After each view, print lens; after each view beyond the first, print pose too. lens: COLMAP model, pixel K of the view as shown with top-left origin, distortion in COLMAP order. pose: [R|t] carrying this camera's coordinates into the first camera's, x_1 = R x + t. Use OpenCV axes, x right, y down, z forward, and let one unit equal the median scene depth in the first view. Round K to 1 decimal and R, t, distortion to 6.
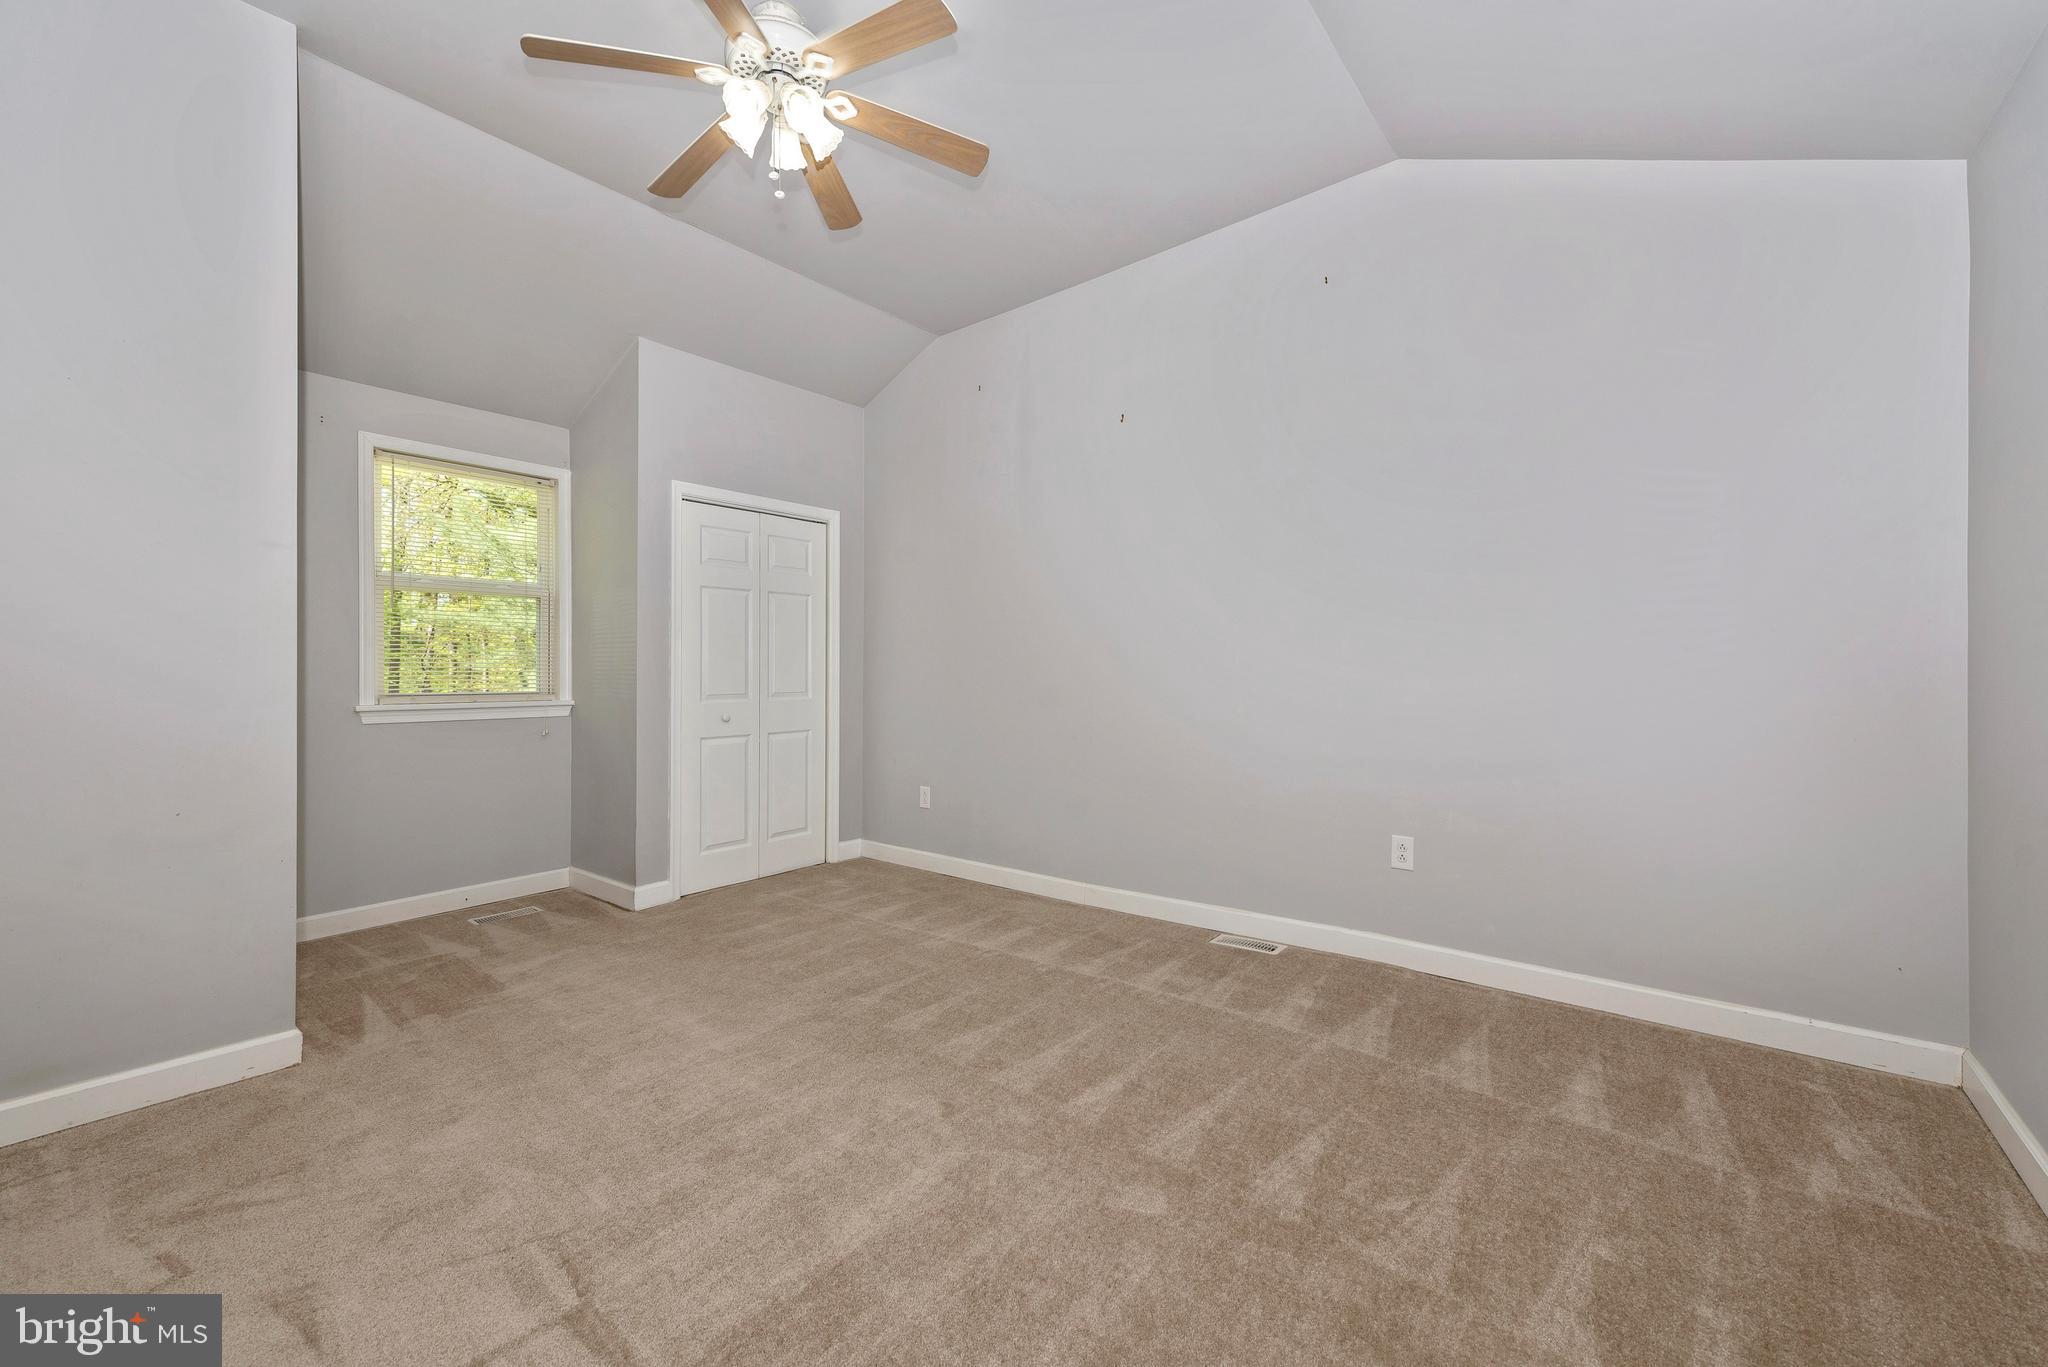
lens RADIAL K [[805.8, 0, 1022.9], [0, 805.8, 656.2], [0, 0, 1]] dist [-0.028392, -0.000054]
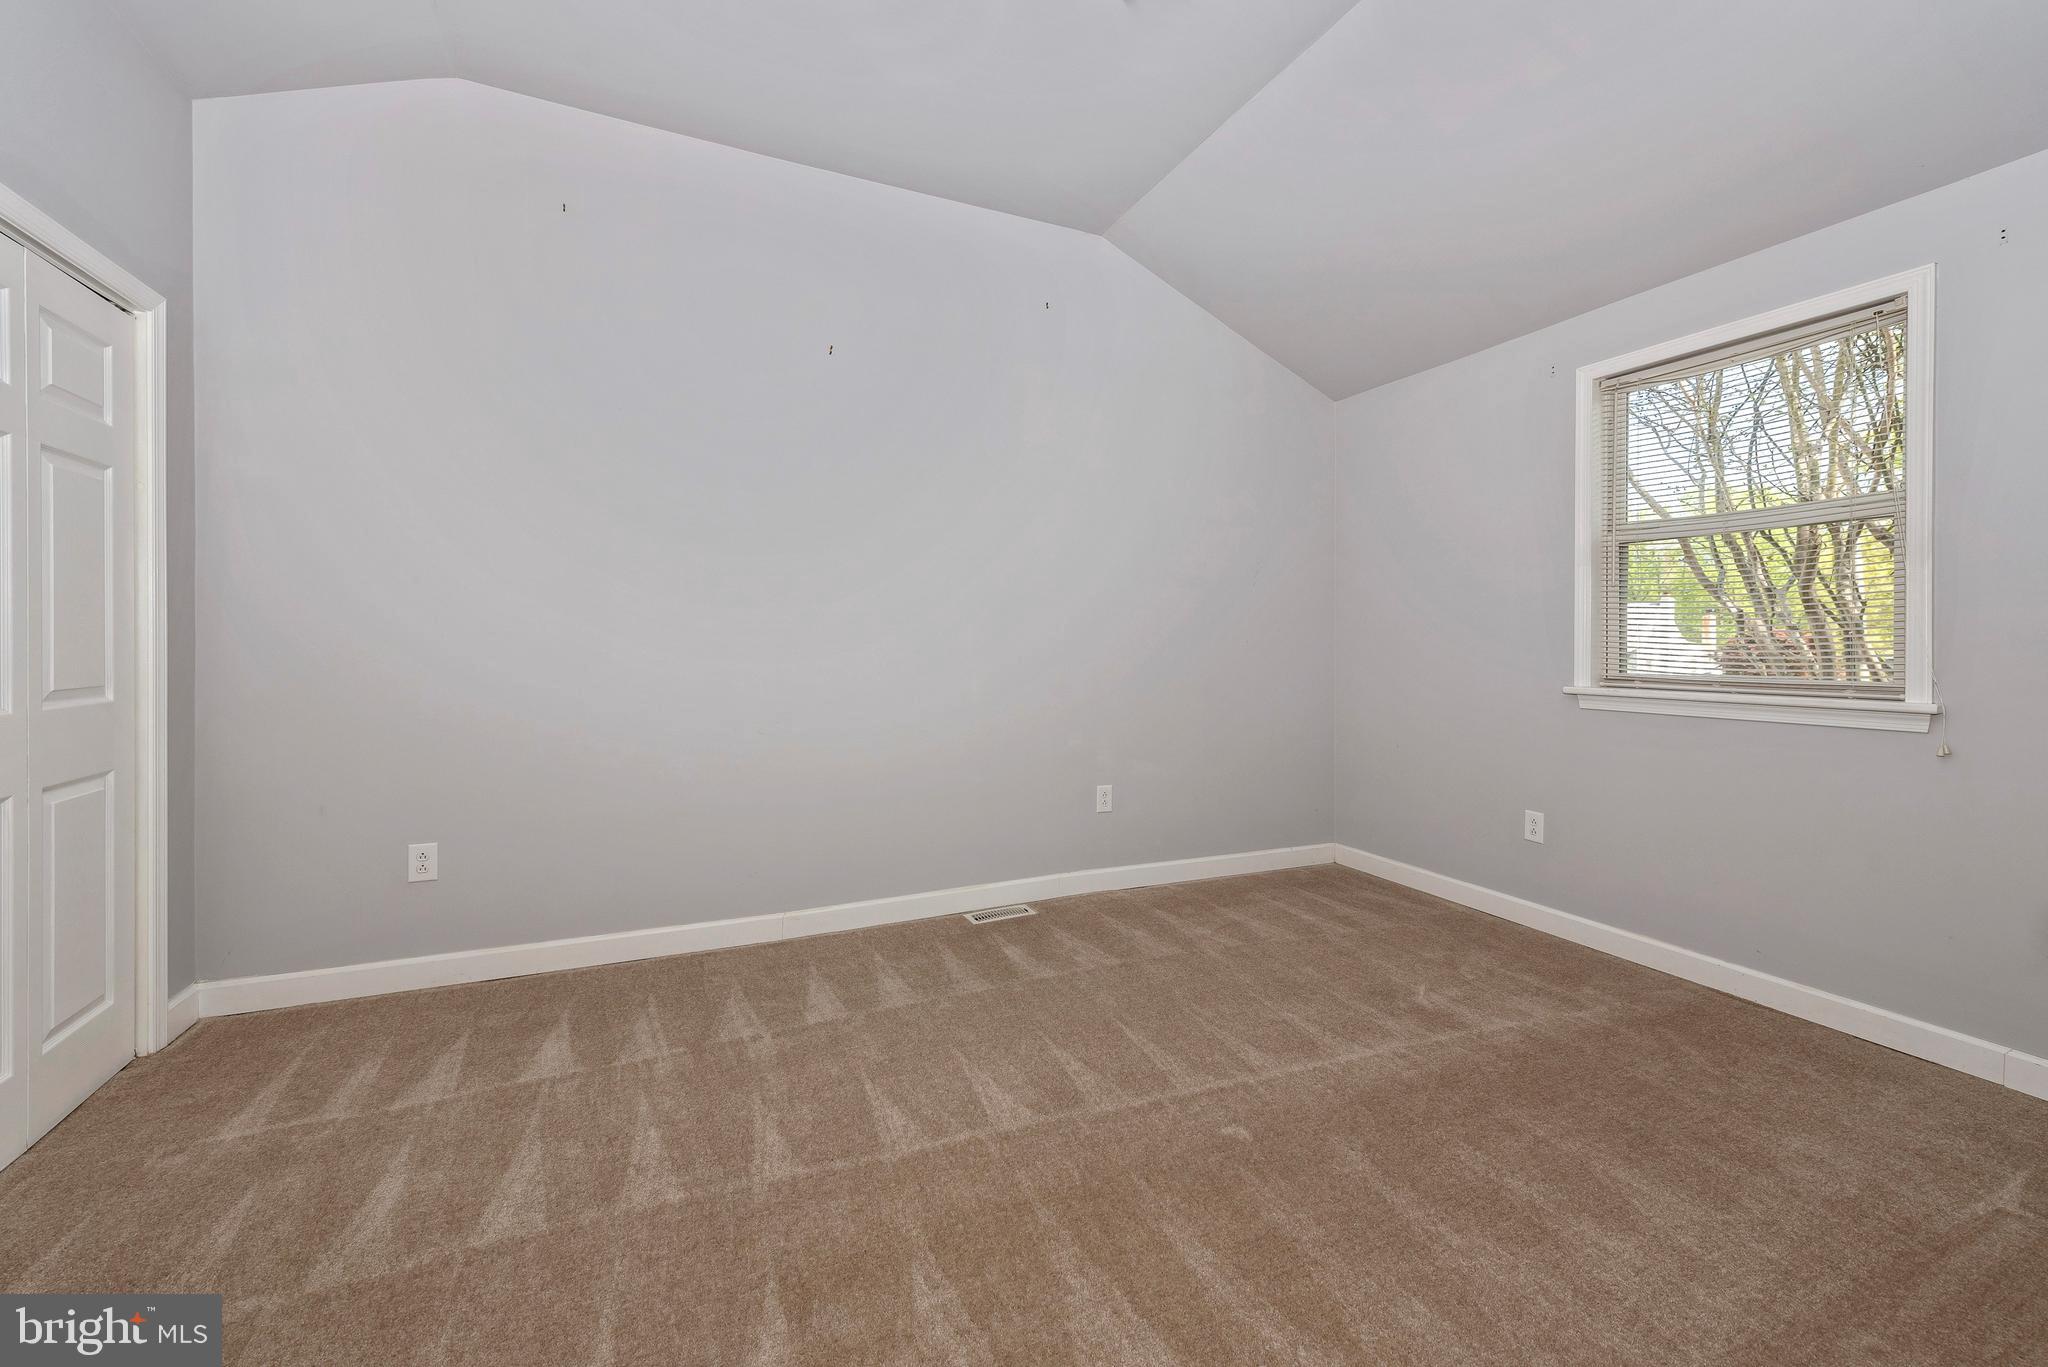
lens RADIAL K [[805.8, 0, 1022.9], [0, 805.8, 656.2], [0, 0, 1]] dist [-0.028392, -0.000054]
pose [[0.429004, 0.009123, 0.903257, -0.585114], [-0.022669, 0.999743, 0.000669, 0.024434], [-0.903018, -0.020763, 0.429100, 0.490649]]
